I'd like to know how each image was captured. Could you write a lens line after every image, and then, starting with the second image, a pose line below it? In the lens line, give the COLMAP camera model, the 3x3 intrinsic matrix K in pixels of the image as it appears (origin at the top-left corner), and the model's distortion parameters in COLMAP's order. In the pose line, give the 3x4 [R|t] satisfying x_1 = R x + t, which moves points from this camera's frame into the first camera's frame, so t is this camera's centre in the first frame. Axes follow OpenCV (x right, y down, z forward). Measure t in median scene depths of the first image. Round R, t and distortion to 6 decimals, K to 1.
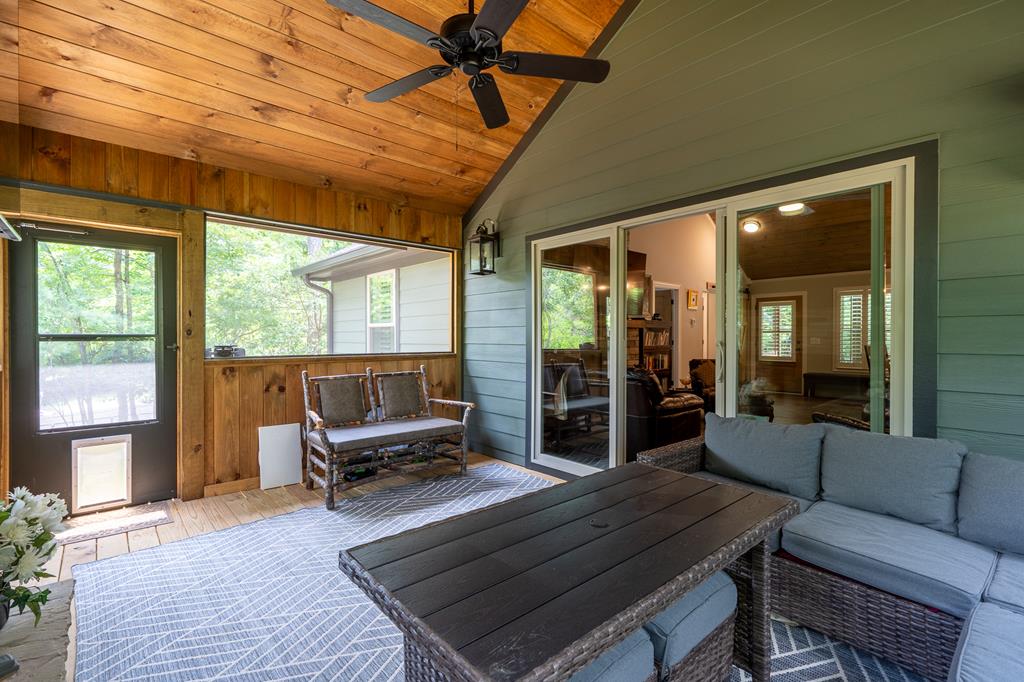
lens RADIAL K [[464.7, 0, 512.0], [0, 464.7, 341.0], [0, 0, 1]] dist [-0.000106, 0.000019]
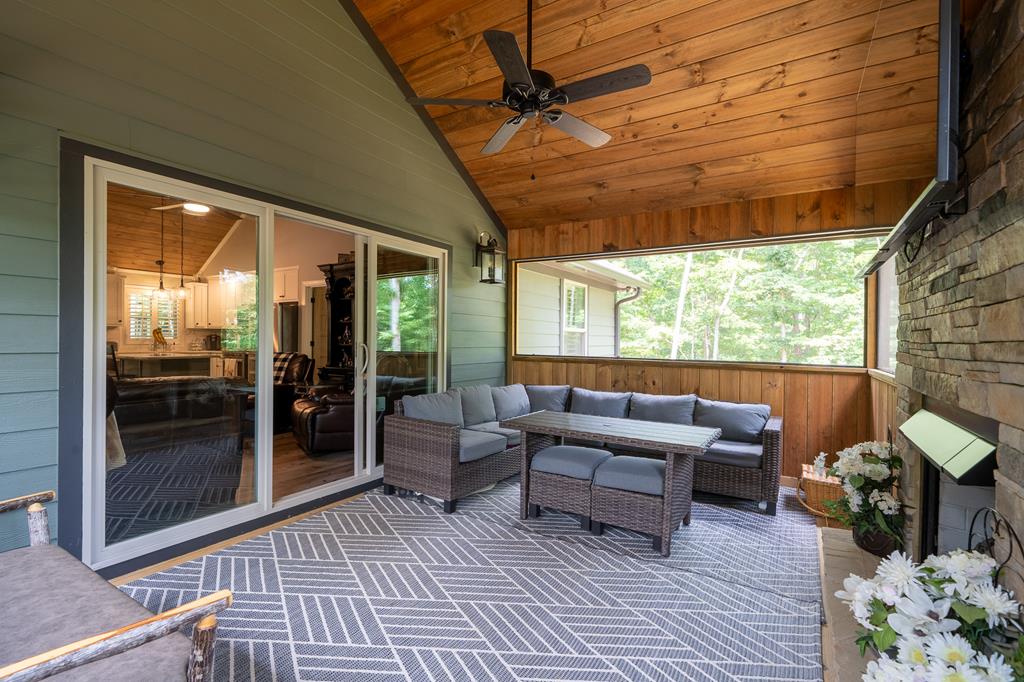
lens RADIAL K [[464.7, 0, 512.0], [0, 464.7, 341.0], [0, 0, 1]] dist [-0.000106, 0.000019]
pose [[-0.282037, -0.009043, 0.959361, -0.663154], [0.000013, 0.999956, 0.009430, -0.011855], [-0.959404, 0.002672, -0.282024, 0.750560]]
